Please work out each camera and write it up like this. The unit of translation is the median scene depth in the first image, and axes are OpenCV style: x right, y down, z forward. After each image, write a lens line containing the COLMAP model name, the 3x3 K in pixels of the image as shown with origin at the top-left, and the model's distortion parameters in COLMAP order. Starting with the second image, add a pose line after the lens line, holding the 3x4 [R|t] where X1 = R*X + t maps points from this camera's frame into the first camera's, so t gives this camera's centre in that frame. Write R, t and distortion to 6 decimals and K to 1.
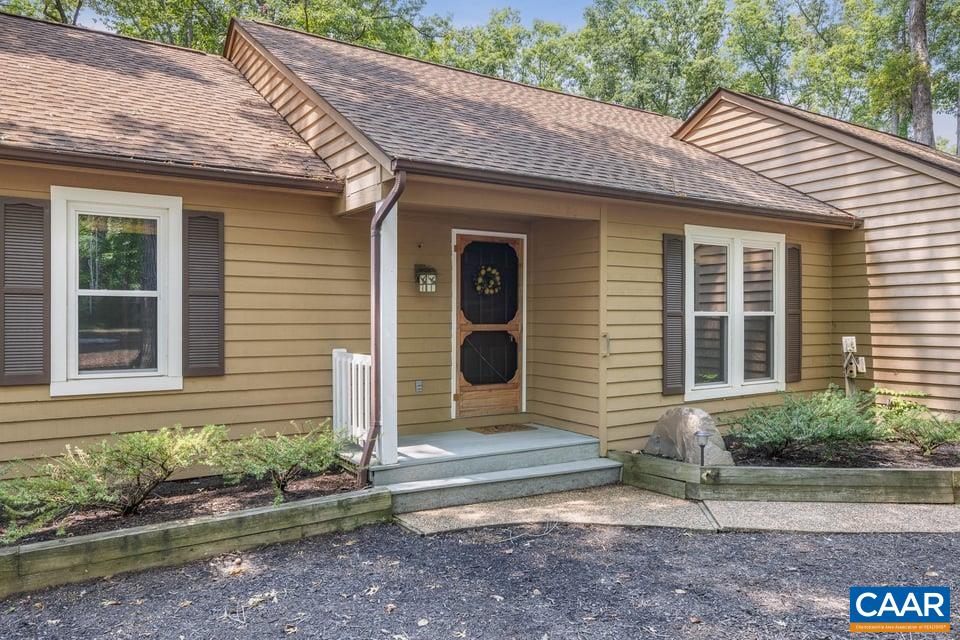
lens RADIAL K [[709.0, 0, 479.3], [0, 709.0, 325.1], [0, 0, 1]] dist [0.003396, 0.000466]
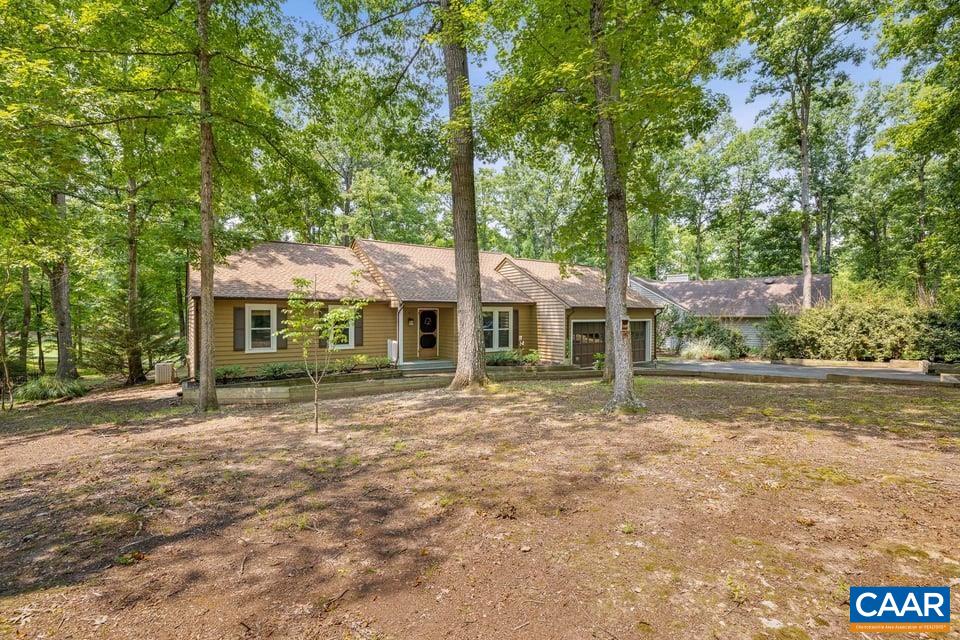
lens RADIAL K [[456.5, 0, 482.4], [0, 456.5, 320.1], [0, 0, 1]] dist [0.000389, -0.000069]
pose [[0.999459, 0.004161, 0.032610, 0.242189], [-0.004660, 0.999873, 0.015260, -0.114726], [-0.032542, -0.015404, 0.999352, -1.569323]]
